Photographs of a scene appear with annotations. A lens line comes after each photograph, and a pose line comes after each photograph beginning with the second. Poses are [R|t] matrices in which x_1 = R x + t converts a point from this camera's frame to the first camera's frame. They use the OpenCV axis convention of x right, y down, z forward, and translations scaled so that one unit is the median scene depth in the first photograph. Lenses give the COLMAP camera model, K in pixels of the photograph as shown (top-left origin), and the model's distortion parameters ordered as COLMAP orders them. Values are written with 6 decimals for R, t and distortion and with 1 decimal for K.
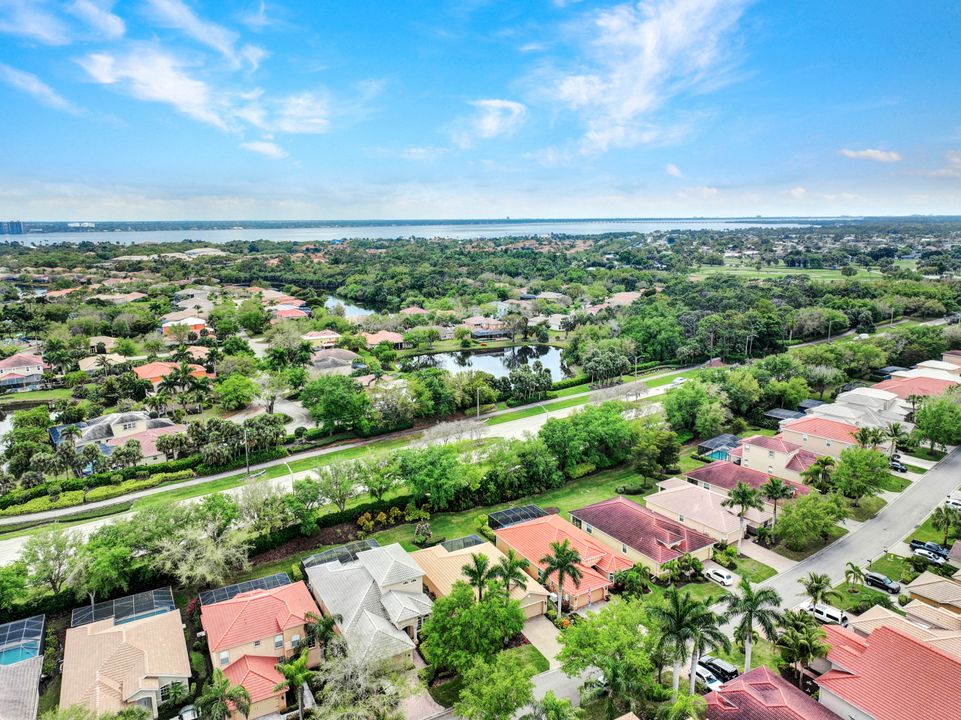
lens RADIAL K [[676.6, 0, 483.1], [0, 676.6, 343.6], [0, 0, 1]] dist [0.006595, 0.000929]
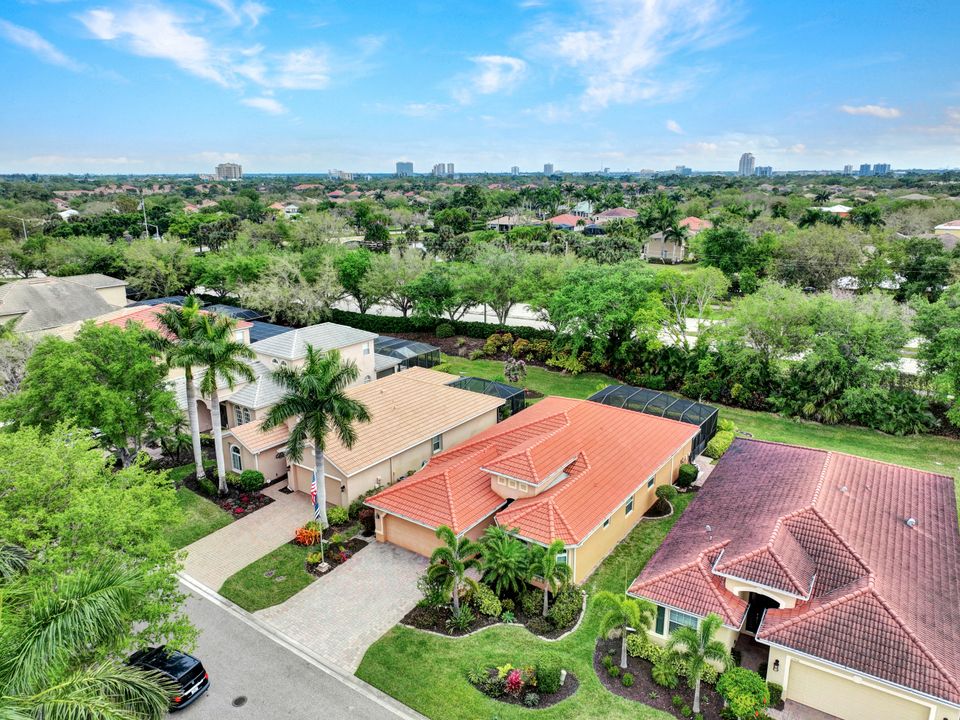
lens RADIAL K [[672.1, 0, 485.2], [0, 672.1, 358.9], [0, 0, 1]] dist [0.000179, 0.011206]
pose [[0.419274, 0.243873, -0.874491, 0.341787], [-0.162578, 0.967843, 0.191958, 0.127513], [0.893184, 0.061690, 0.445440, 0.580636]]
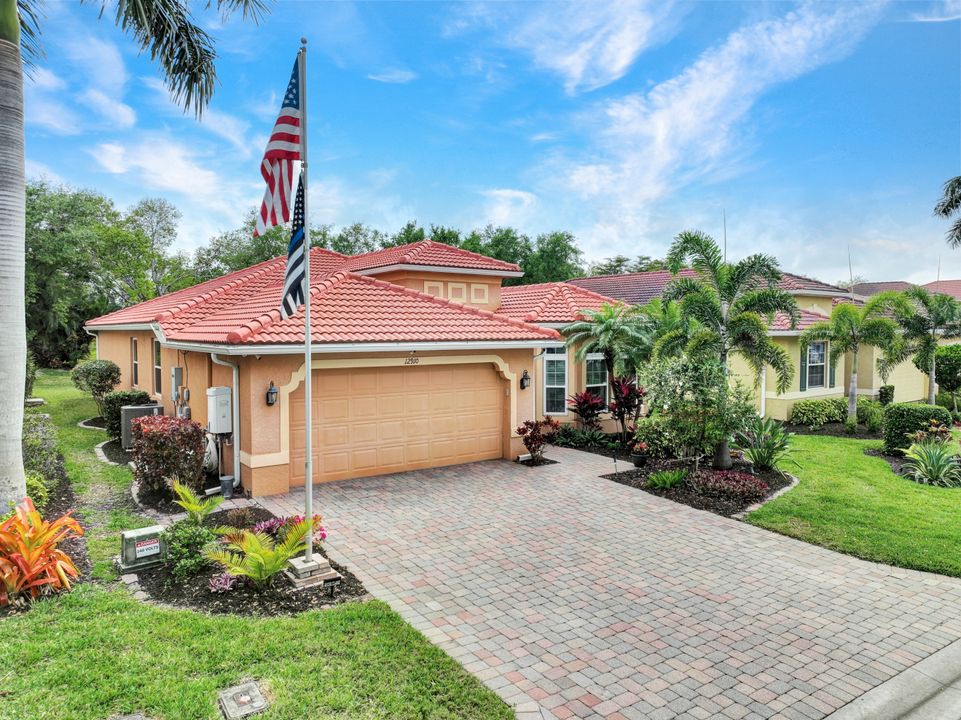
lens RADIAL K [[676.6, 0, 483.1], [0, 676.6, 343.6], [0, 0, 1]] dist [0.006595, 0.000929]
pose [[0.995920, -0.000290, 0.090236, 0.110882], [0.014763, 0.987044, -0.159768, 0.259464], [-0.089021, 0.160448, 0.983022, 0.588185]]
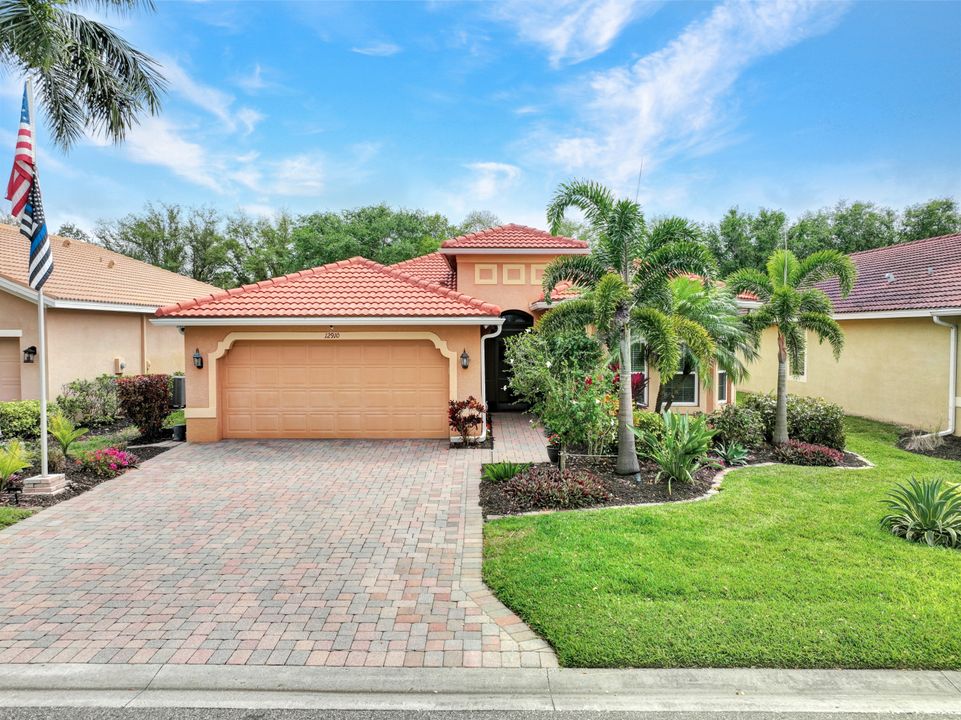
lens RADIAL K [[672.8, 0, 485.7], [0, 672.8, 358.9], [0, 0, 1]] dist [0.000179, 0.011206]
pose [[0.864747, 0.022792, -0.501690, 0.177406], [-0.092610, 0.989075, -0.114694, 0.259484], [0.493595, 0.145642, 0.857410, 0.607173]]
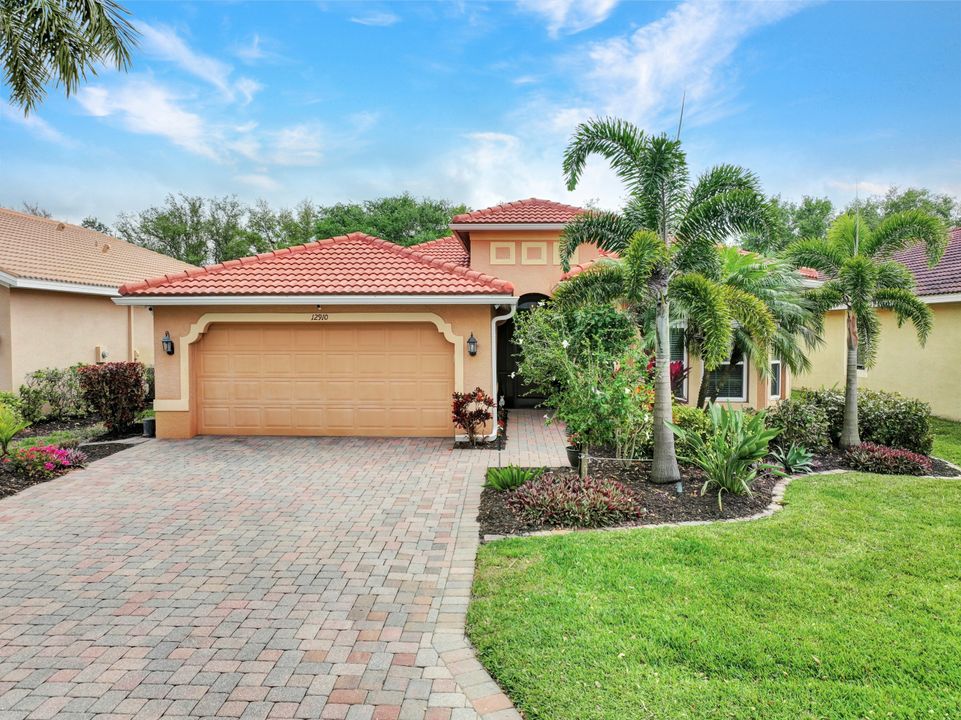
lens RADIAL K [[672.8, 0, 485.7], [0, 672.8, 358.9], [0, 0, 1]] dist [0.000179, 0.011206]
pose [[0.840584, 0.025887, -0.541062, 0.172593], [-0.101256, 0.988760, -0.110003, 0.259393], [0.532133, 0.147253, 0.833757, 0.620616]]
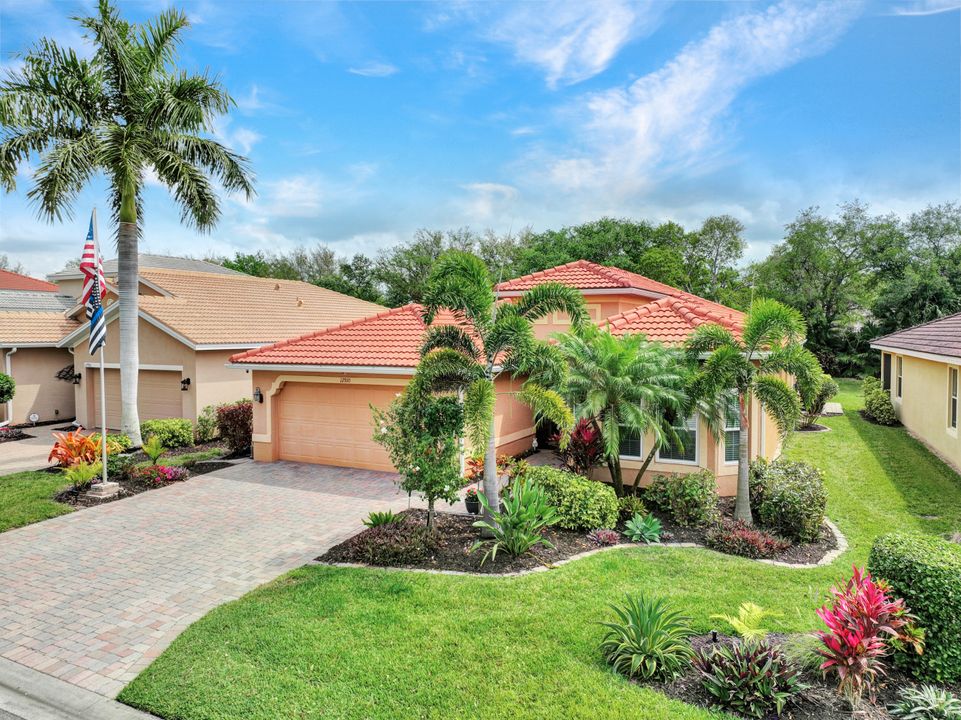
lens RADIAL K [[672.8, 0, 485.7], [0, 672.8, 358.9], [0, 0, 1]] dist [0.000179, 0.011206]
pose [[0.545493, 0.037769, -0.837264, 0.217270], [-0.152228, 0.986833, -0.054663, 0.246146], [0.824175, 0.157273, 0.544060, 0.636125]]
